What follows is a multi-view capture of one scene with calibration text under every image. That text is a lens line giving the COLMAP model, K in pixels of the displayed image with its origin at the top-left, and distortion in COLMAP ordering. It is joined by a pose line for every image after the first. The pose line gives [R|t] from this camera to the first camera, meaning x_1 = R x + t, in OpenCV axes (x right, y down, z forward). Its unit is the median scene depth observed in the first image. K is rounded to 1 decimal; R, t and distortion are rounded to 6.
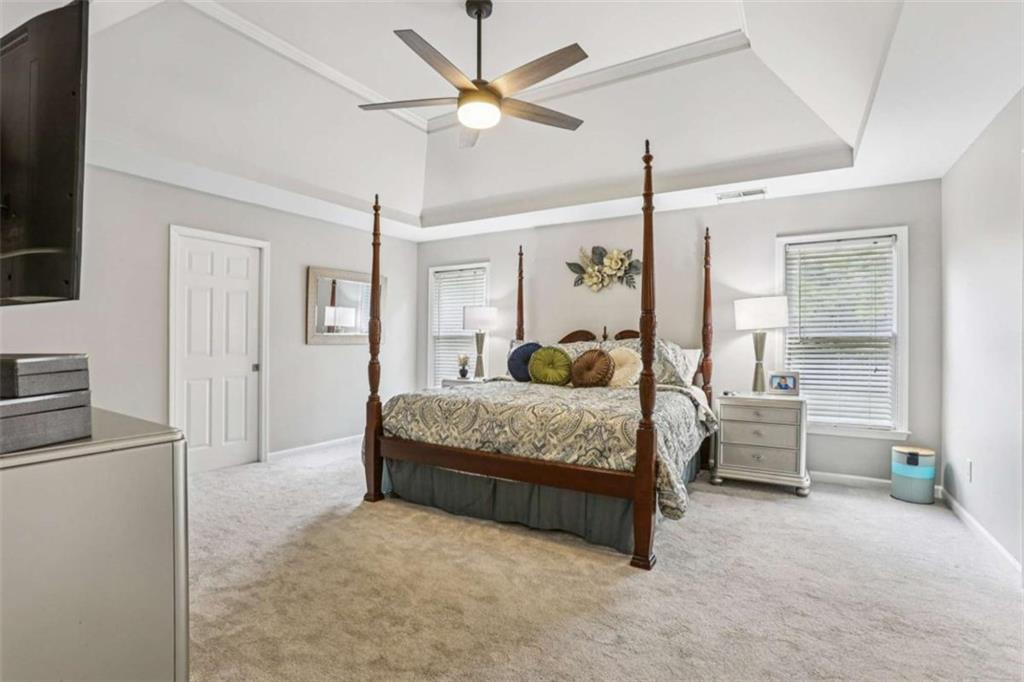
lens RADIAL K [[478.3, 0, 507.7], [0, 478.3, 345.6], [0, 0, 1]] dist [-0.040828, 0.000076]
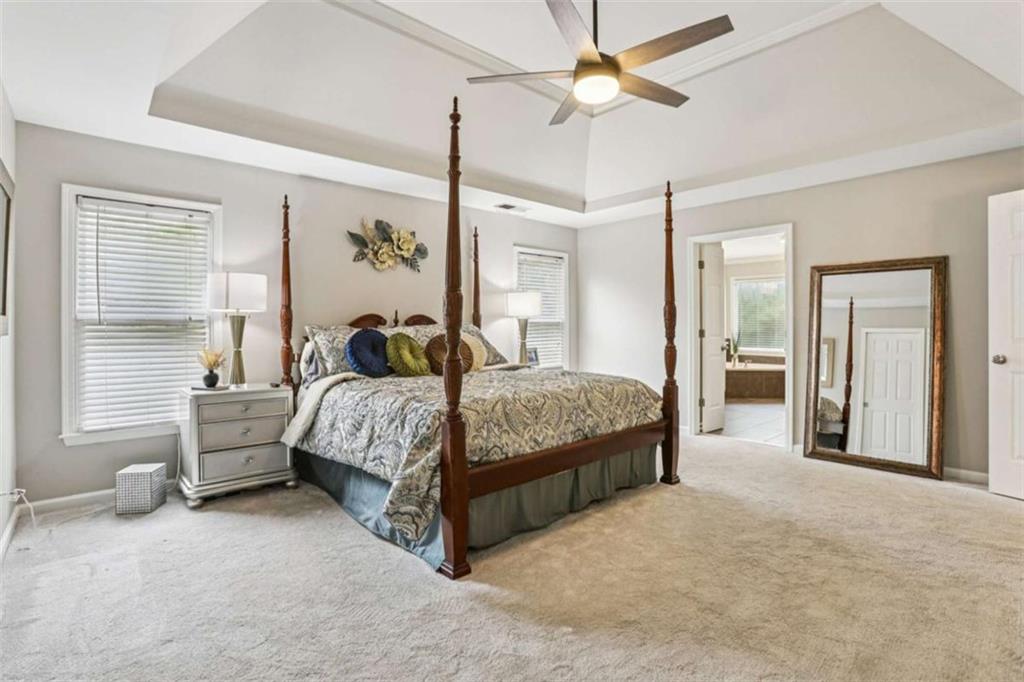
lens RADIAL K [[488.5, 0, 507.6], [0, 488.5, 327.0], [0, 0, 1]] dist [-0.045940, 0.000237]
pose [[0.302425, -0.007809, 0.953141, -0.929139], [0.021122, 0.999776, 0.001490, -0.007879], [-0.952939, 0.019682, 0.302523, 0.771186]]
